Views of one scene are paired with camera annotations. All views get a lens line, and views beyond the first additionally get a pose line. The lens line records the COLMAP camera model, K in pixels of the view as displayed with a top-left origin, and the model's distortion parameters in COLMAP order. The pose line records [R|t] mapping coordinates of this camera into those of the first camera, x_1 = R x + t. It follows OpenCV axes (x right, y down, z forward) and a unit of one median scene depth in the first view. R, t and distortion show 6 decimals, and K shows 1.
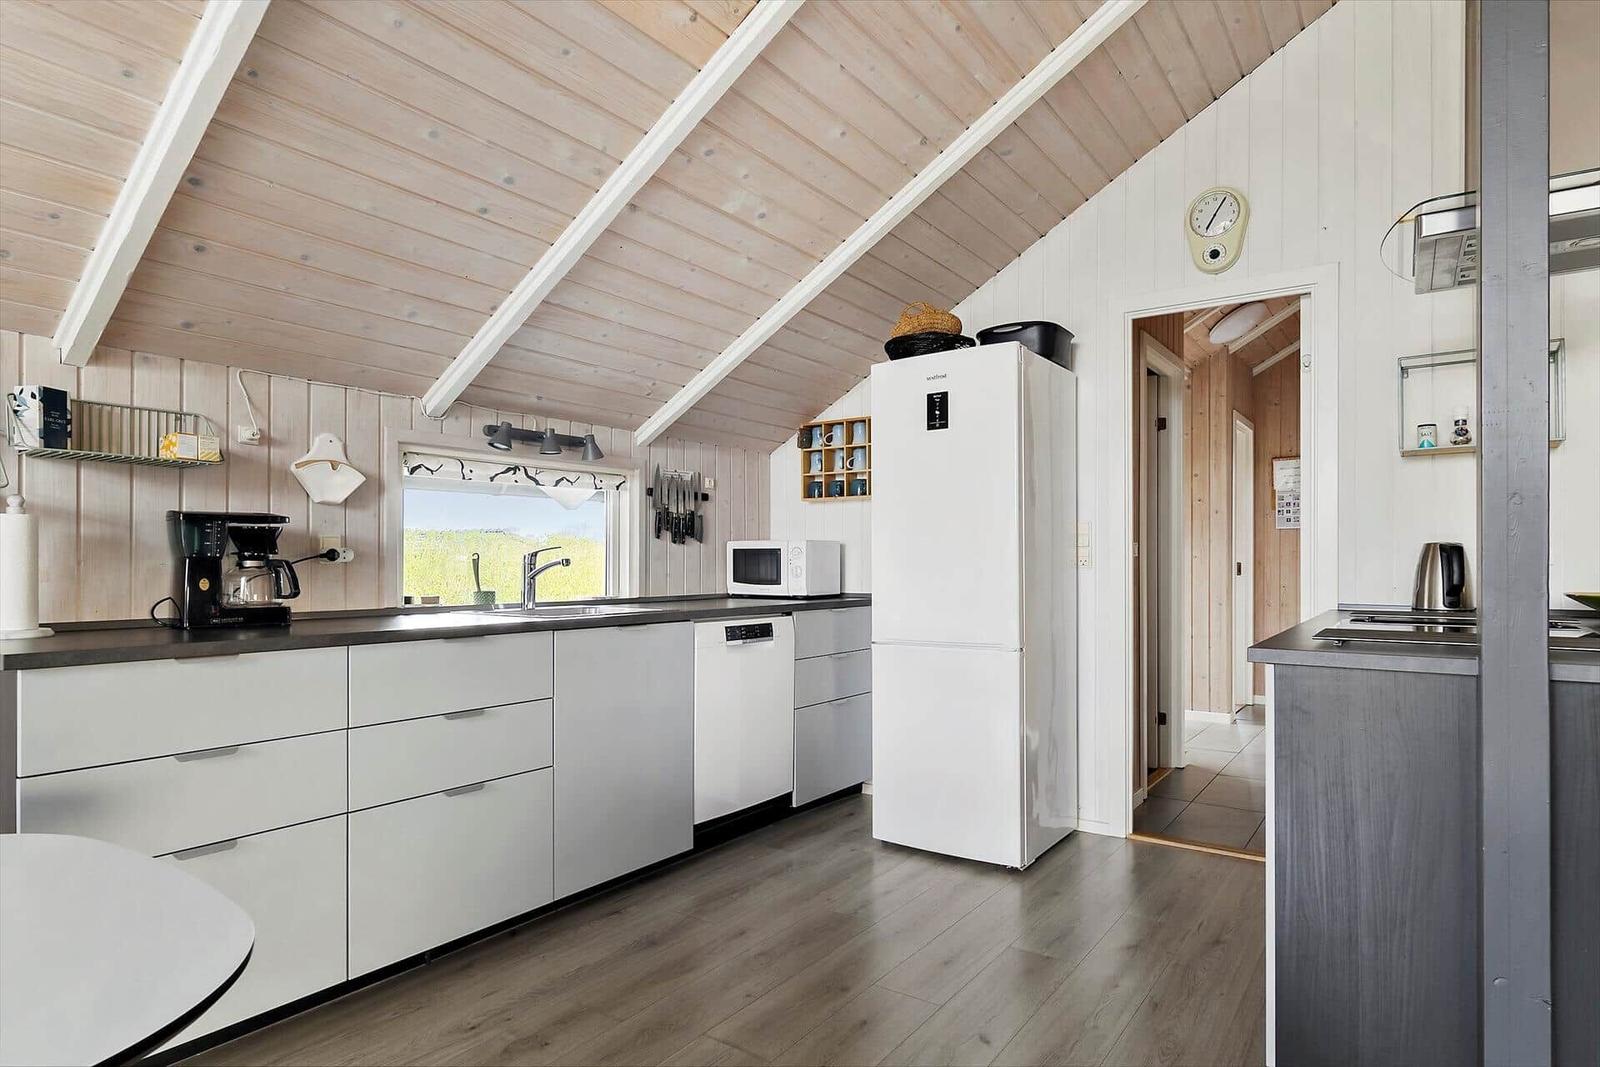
lens RADIAL K [[892.5, 0, 839.6], [0, 892.5, 496.9], [0, 0, 1]] dist [0.001427, 0.000368]
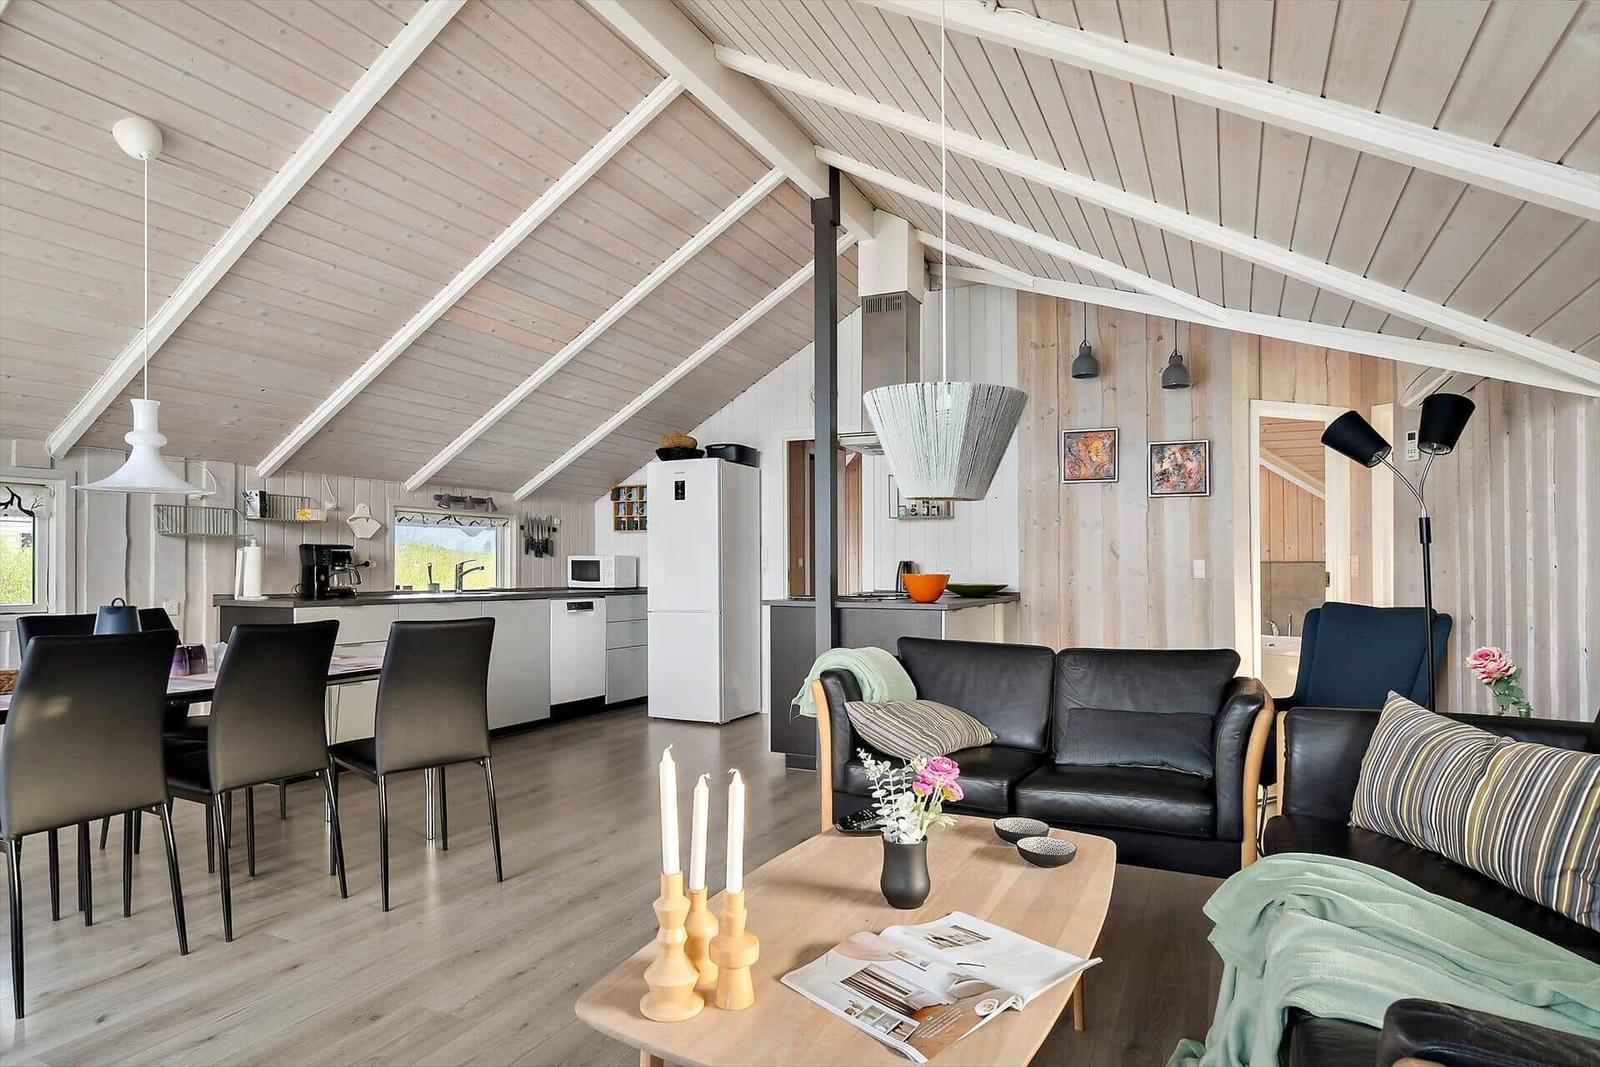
lens RADIAL K [[889.9, 0, 796.4], [0, 889.9, 561.5], [0, 0, 1]] dist [-0.005089, -0.000586]
pose [[0.992058, 0.005803, 0.125649, 0.111725], [-0.014183, 0.997725, 0.065902, -0.069516], [-0.124981, -0.067161, 0.989883, -0.880610]]
